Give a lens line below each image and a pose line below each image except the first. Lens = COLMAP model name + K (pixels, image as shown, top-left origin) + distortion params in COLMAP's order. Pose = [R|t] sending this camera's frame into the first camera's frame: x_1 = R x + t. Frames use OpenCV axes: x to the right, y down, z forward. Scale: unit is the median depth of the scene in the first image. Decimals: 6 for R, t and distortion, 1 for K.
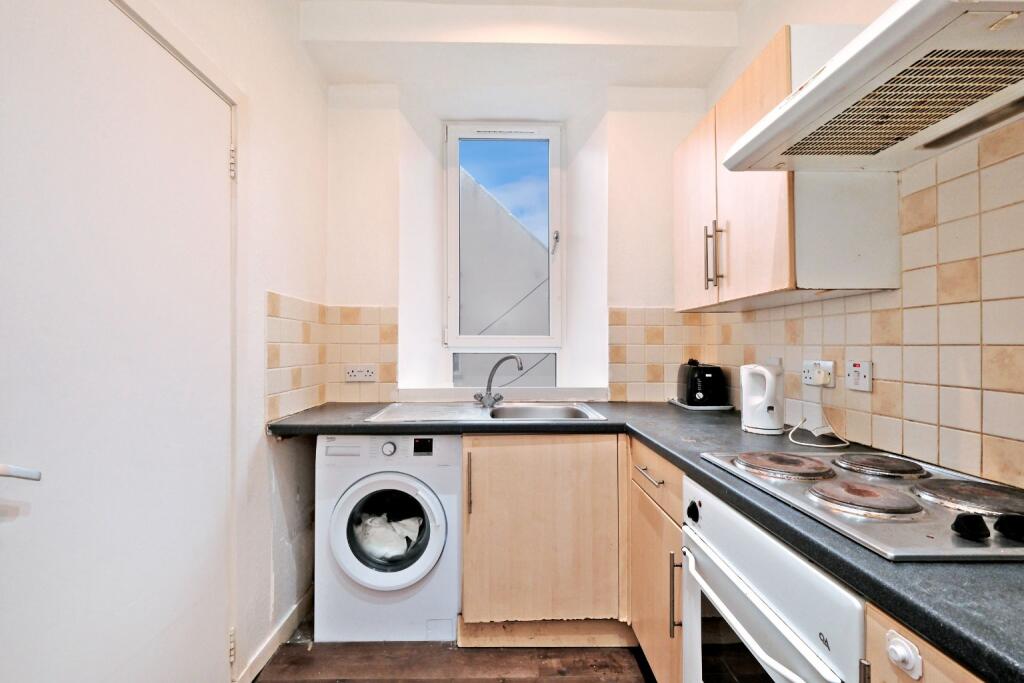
lens RADIAL K [[453.3, 0, 509.3], [0, 453.3, 343.5], [0, 0, 1]] dist [0.003388, 0.000158]
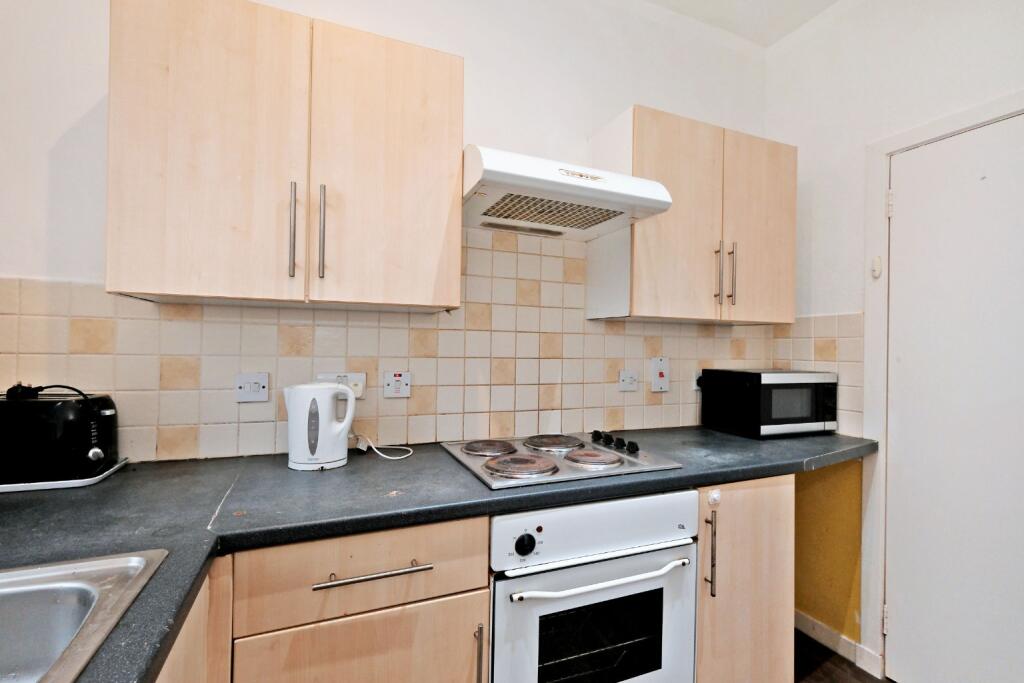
lens RADIAL K [[453.3, 0, 506.2], [0, 453.3, 344.0], [0, 0, 1]] dist [0.003388, 0.000158]
pose [[-0.366100, 0.004872, 0.930563, -0.392345], [-0.019087, 0.999737, -0.012743, -0.021365], [-0.930380, -0.022426, -0.365910, 1.243395]]
